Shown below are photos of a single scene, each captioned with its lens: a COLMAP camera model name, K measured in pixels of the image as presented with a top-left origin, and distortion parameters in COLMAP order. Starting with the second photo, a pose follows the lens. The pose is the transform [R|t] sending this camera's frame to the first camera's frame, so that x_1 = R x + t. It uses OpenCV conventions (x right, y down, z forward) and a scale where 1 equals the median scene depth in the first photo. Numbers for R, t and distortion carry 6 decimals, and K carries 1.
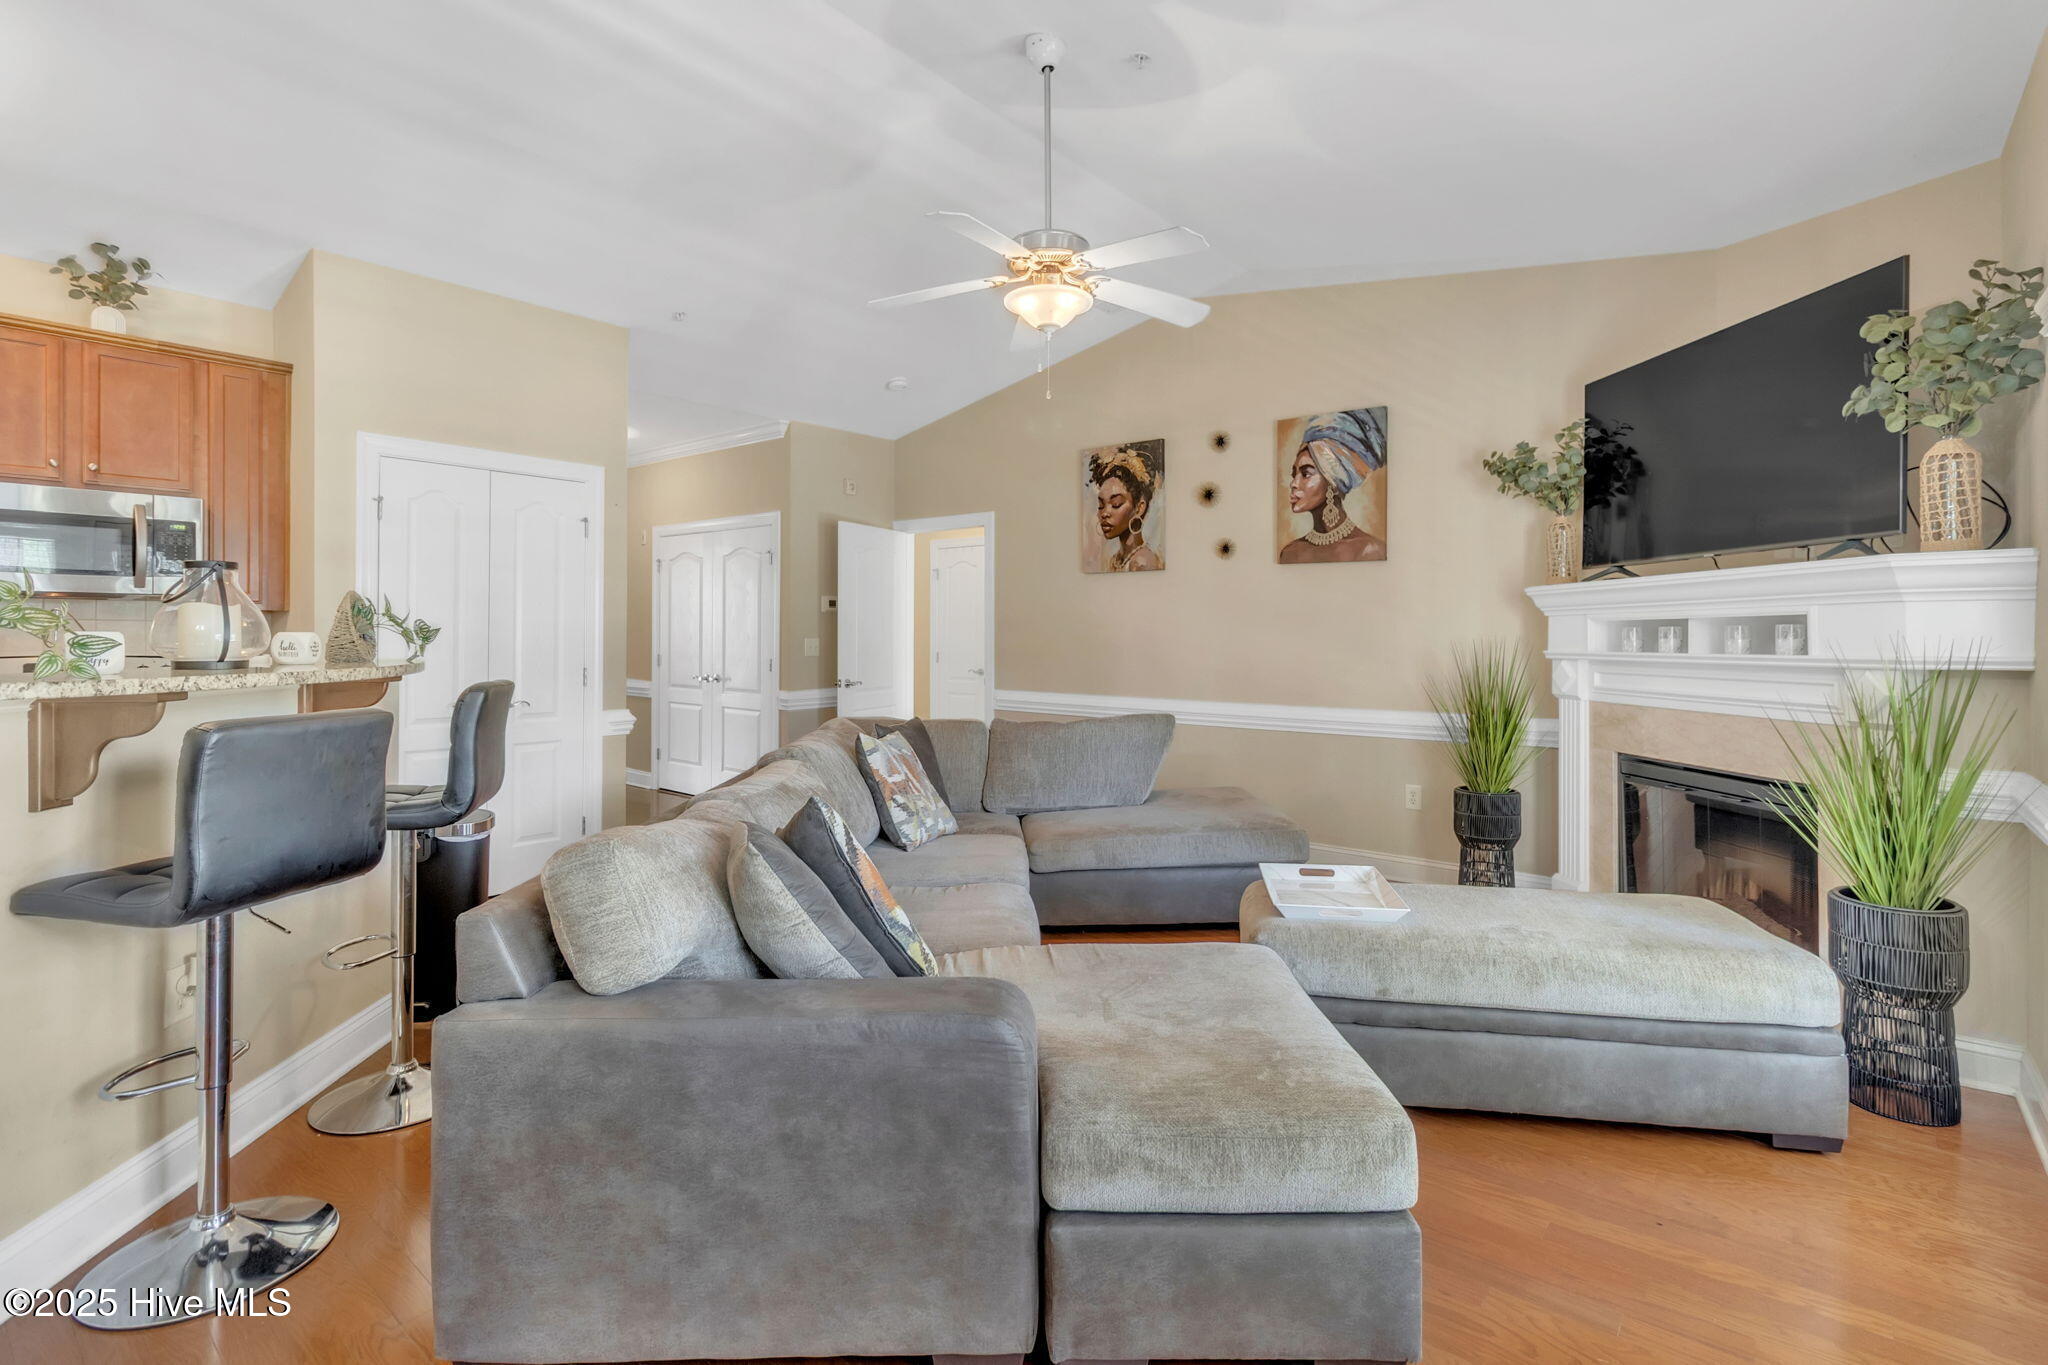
lens RADIAL K [[949.5, 0, 1056.9], [0, 949.5, 635.5], [0, 0, 1]] dist [0.000262, 0.000426]
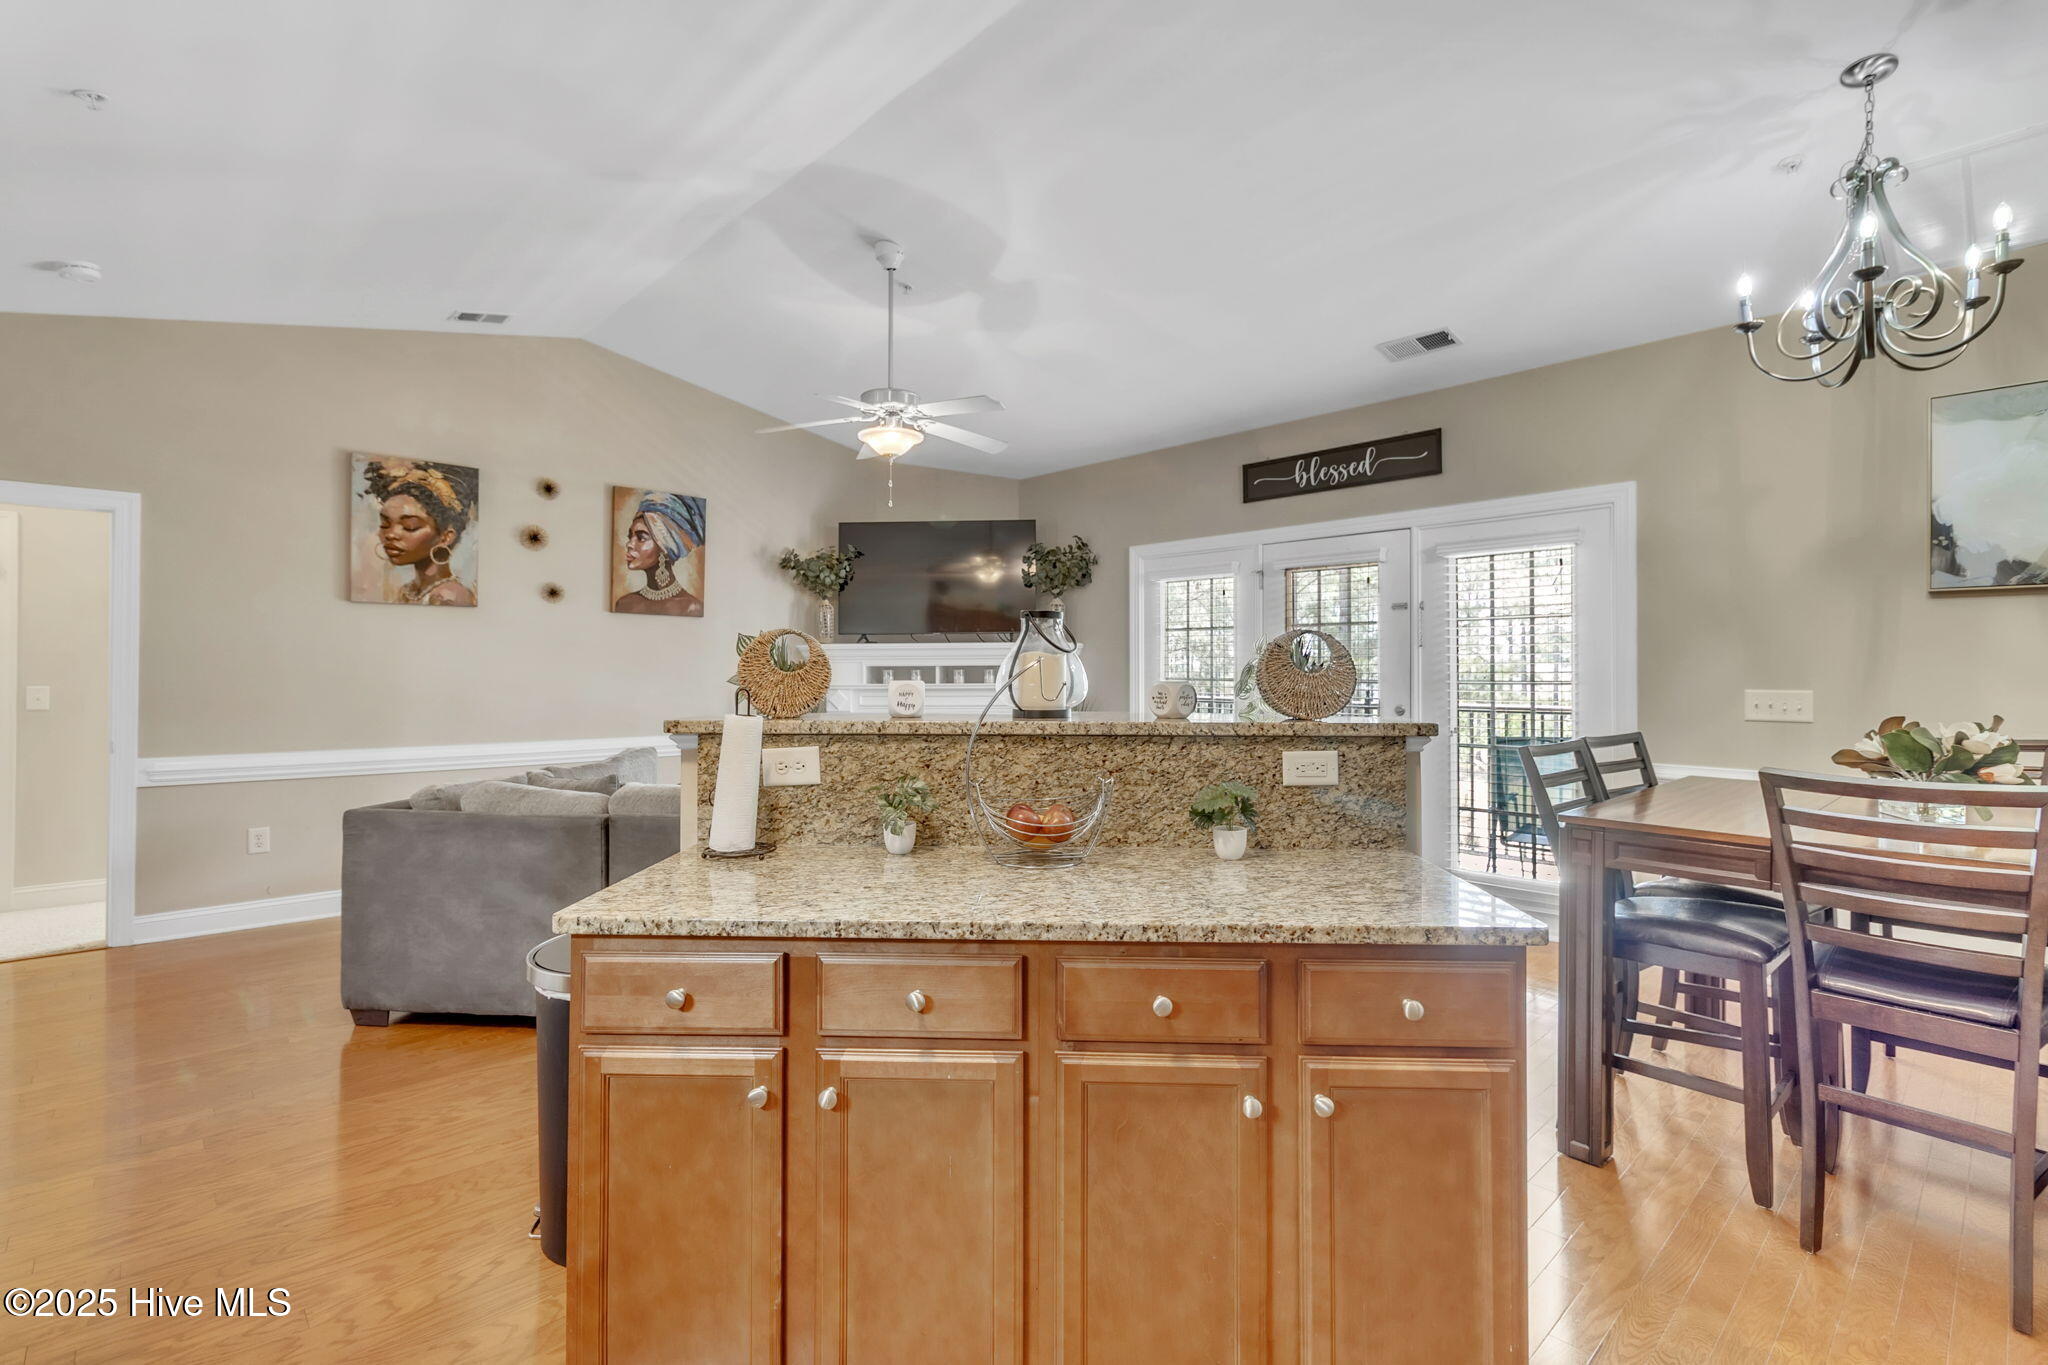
lens RADIAL K [[949.5, 0, 1028.2], [0, 949.5, 670.4], [0, 0, 1]] dist [0.000262, 0.000426]
pose [[0.133135, -0.001066, 0.991097, -0.971223], [0.001145, 0.999999, 0.000922, -0.008119], [-0.991097, 0.001012, 0.133136, 0.427623]]
